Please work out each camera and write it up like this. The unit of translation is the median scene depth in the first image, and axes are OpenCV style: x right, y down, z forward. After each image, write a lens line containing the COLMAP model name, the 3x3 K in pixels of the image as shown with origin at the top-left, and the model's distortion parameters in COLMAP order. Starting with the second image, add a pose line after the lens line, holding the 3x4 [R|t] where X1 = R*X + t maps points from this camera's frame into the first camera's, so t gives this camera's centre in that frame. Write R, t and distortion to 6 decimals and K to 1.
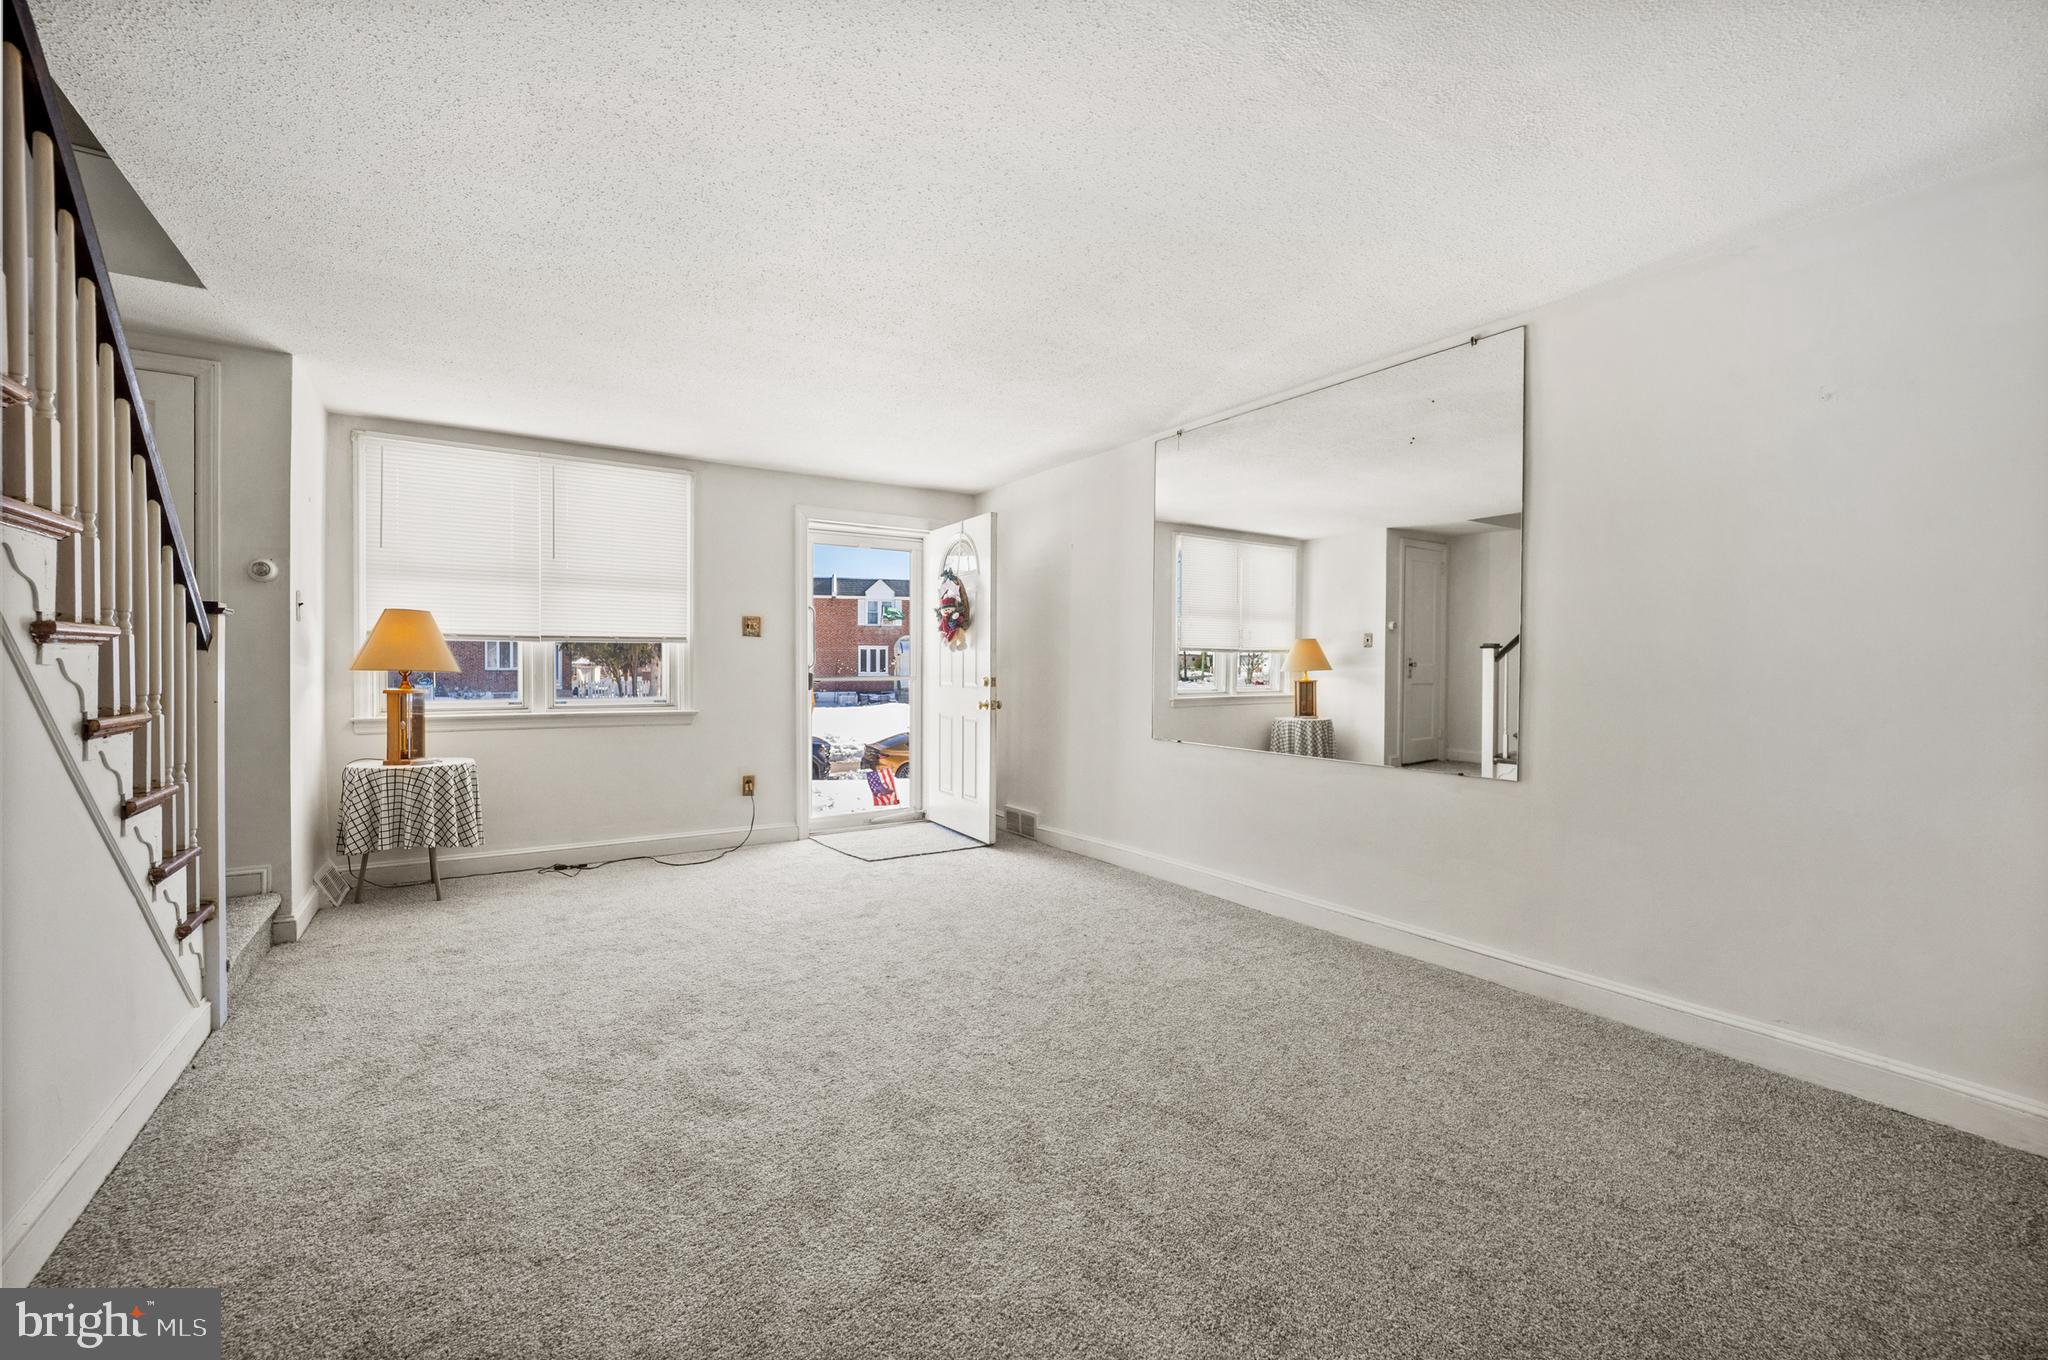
lens RADIAL K [[834.8, 0, 1007.8], [0, 834.8, 669.2], [0, 0, 1]] dist [-0.019616, 0.000059]
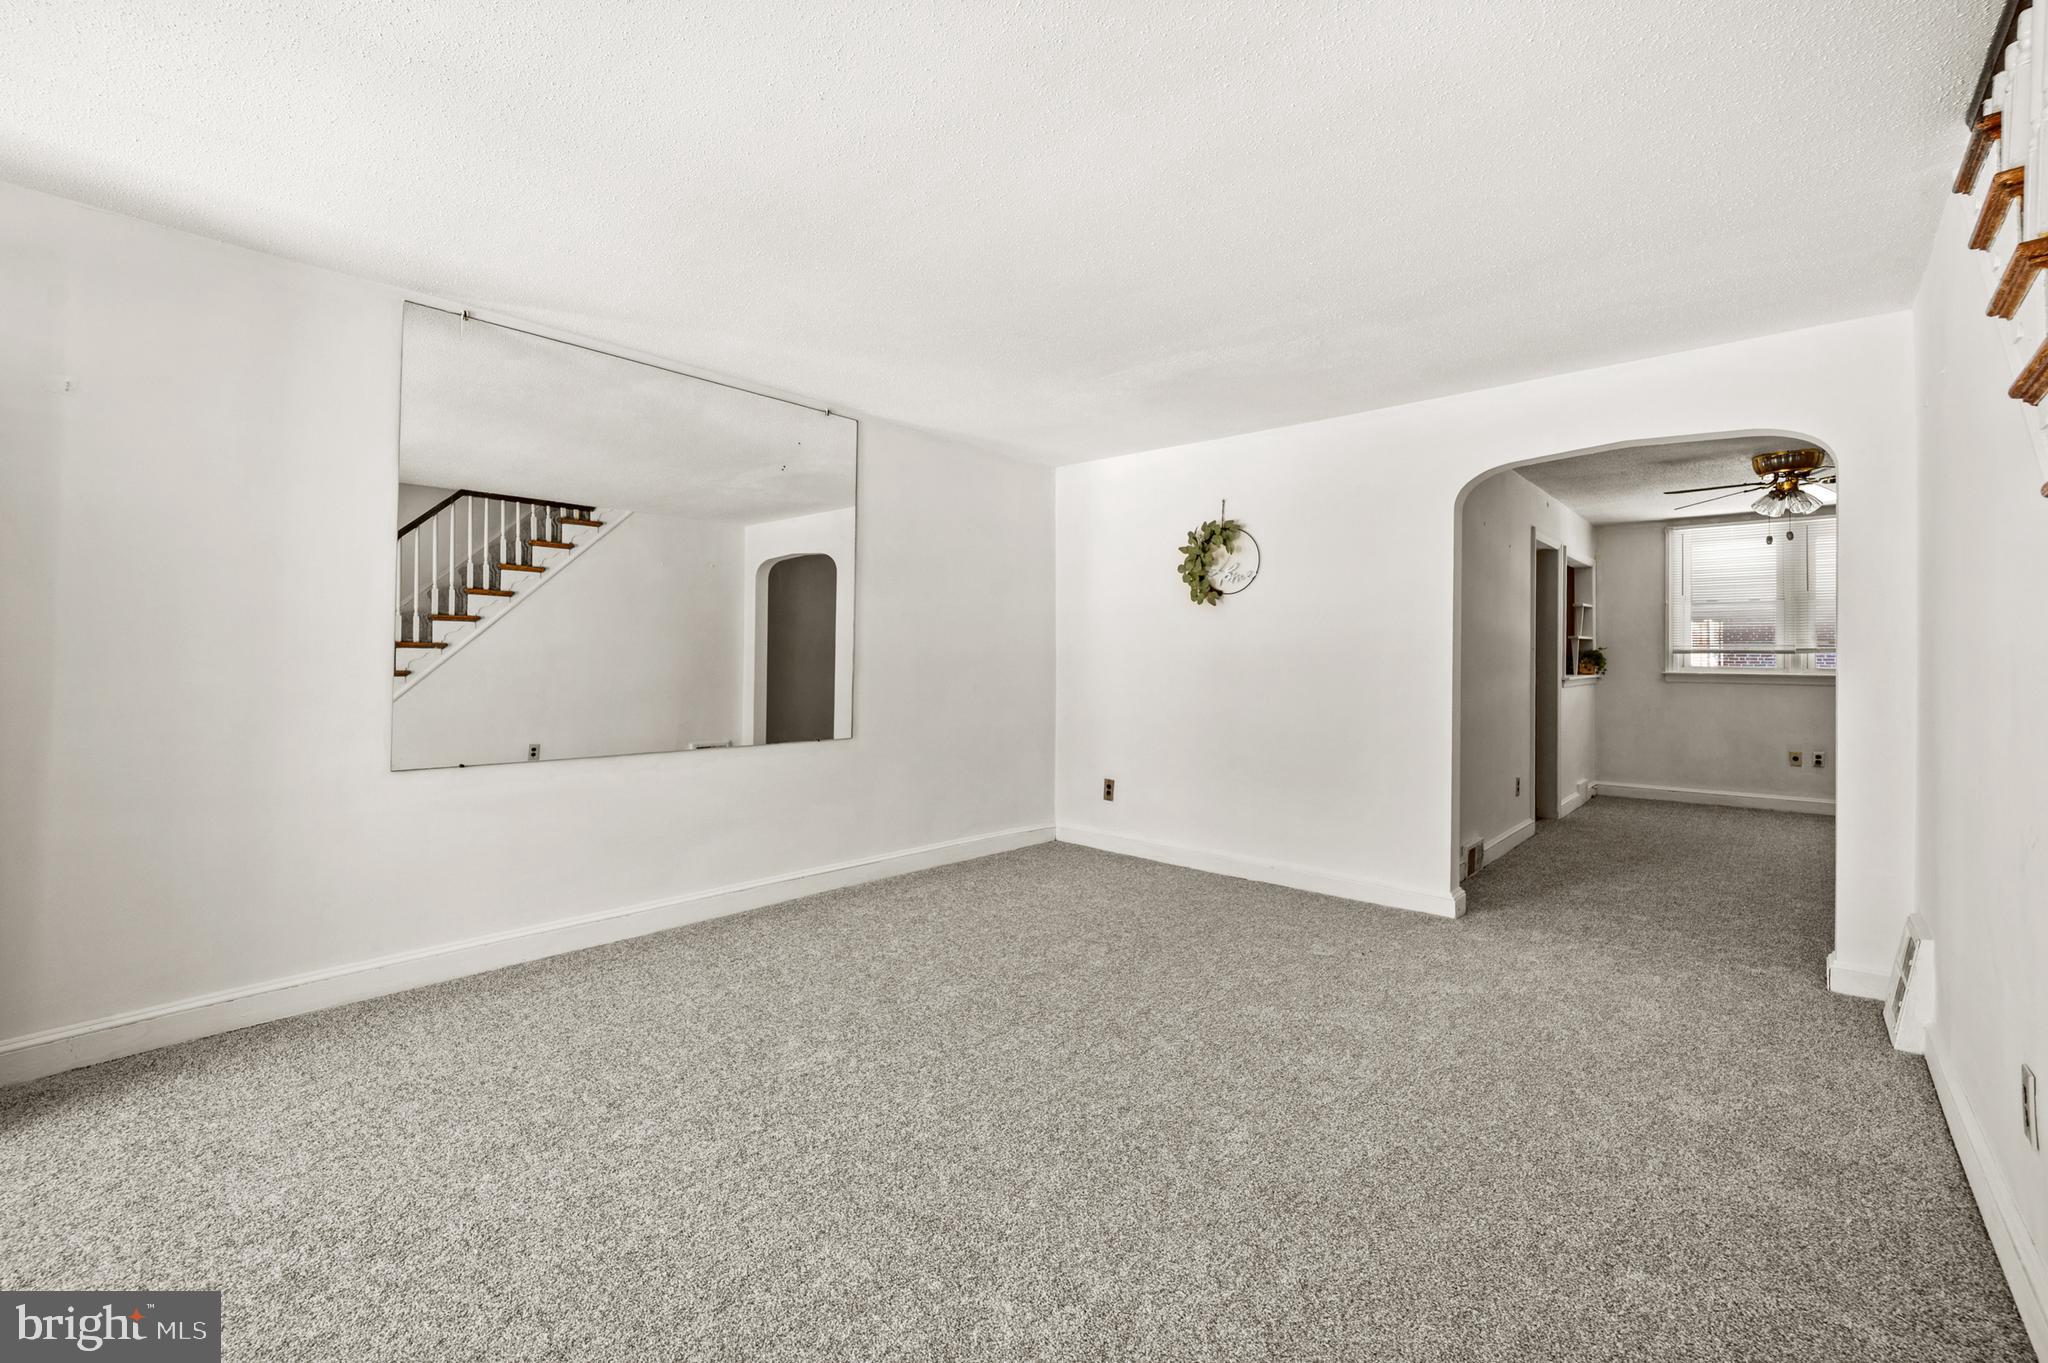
lens RADIAL K [[845.5, 0, 1016.8], [0, 845.5, 651.0], [0, 0, 1]] dist [-0.001186, -0.000078]
pose [[-0.258925, 0.000968, 0.965897, -0.833957], [-0.008903, 0.999955, -0.003388, -0.012545], [-0.965856, -0.009477, -0.258905, 1.072782]]
